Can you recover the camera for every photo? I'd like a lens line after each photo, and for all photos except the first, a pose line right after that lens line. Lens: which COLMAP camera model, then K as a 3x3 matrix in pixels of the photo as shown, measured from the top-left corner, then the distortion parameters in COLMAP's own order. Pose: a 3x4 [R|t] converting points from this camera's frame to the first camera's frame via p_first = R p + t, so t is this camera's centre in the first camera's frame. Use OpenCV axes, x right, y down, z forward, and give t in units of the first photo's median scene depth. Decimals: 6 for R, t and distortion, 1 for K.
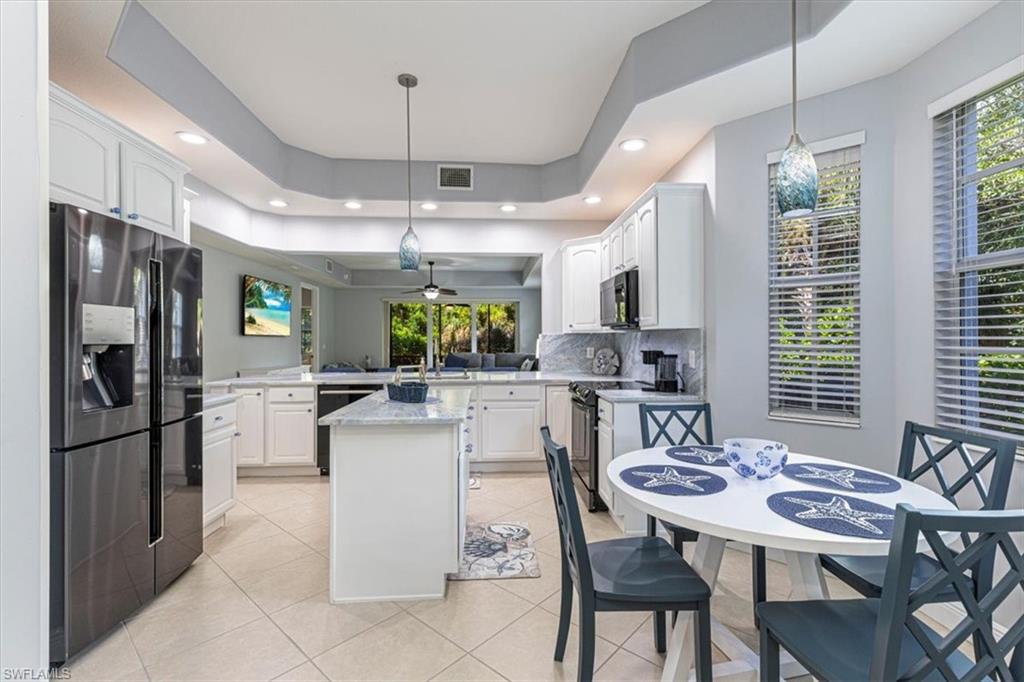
lens RADIAL K [[458.7, 0, 513.6], [0, 458.7, 339.9], [0, 0, 1]] dist [0.010244, -0.000732]
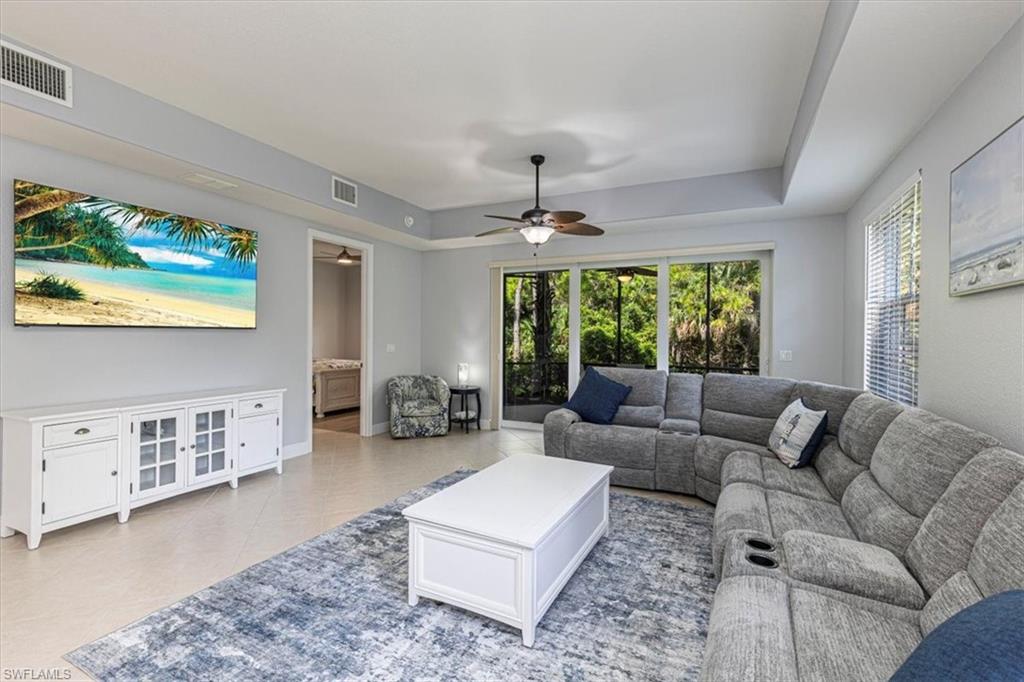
lens RADIAL K [[458.7, 0, 514.7], [0, 458.7, 337.6], [0, 0, 1]] dist [0.010244, -0.000732]
pose [[0.877245, 0.012756, -0.479874, 0.010393], [-0.011025, 0.999919, 0.006425, -0.004501], [0.479917, -0.000345, 0.877314, 0.614290]]
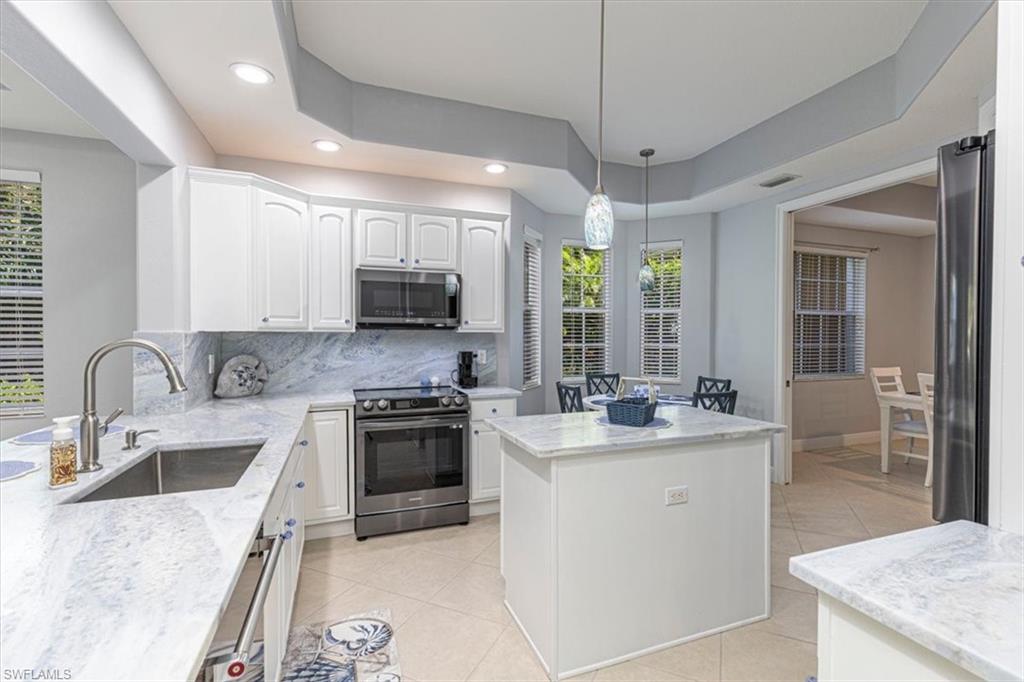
lens RADIAL K [[458.7, 0, 512.4], [0, 458.7, 339.9], [0, 0, 1]] dist [0.010244, -0.000732]
pose [[-0.291134, -0.008548, 0.956644, -0.260108], [-0.000198, 0.999961, 0.008875, -0.004288], [-0.956682, 0.002394, -0.291124, 0.407490]]
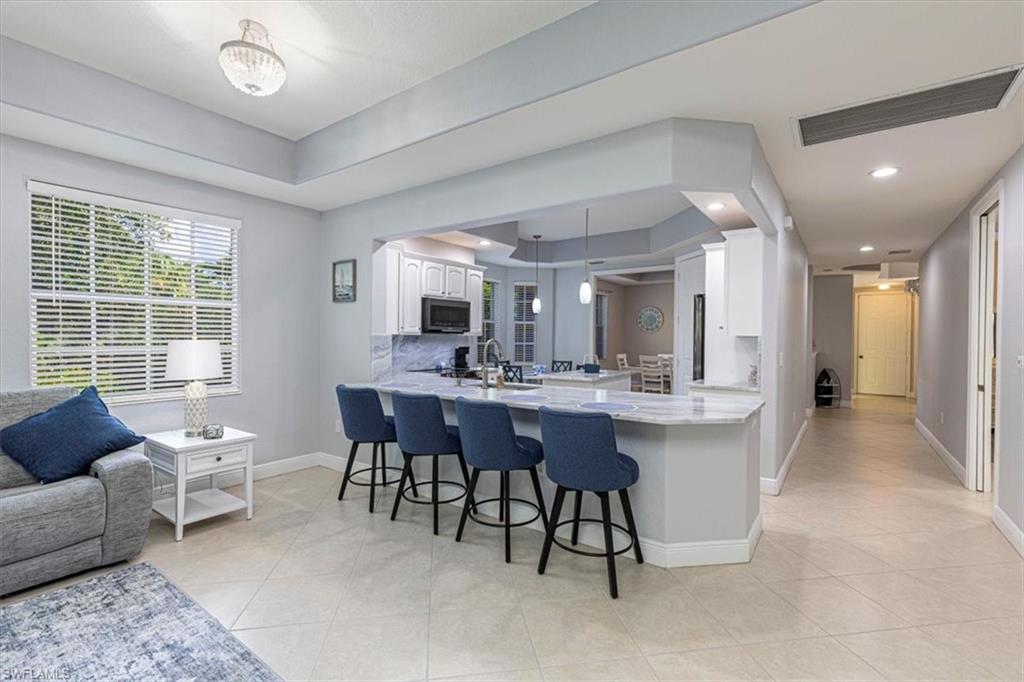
lens RADIAL K [[458.7, 0, 514.2], [0, 458.7, 339.5], [0, 0, 1]] dist [0.010244, -0.000732]
pose [[-0.775265, -0.004357, 0.631622, -0.341714], [-0.003023, 0.999990, 0.003187, -0.003691], [-0.631629, 0.000562, -0.775270, 0.773996]]
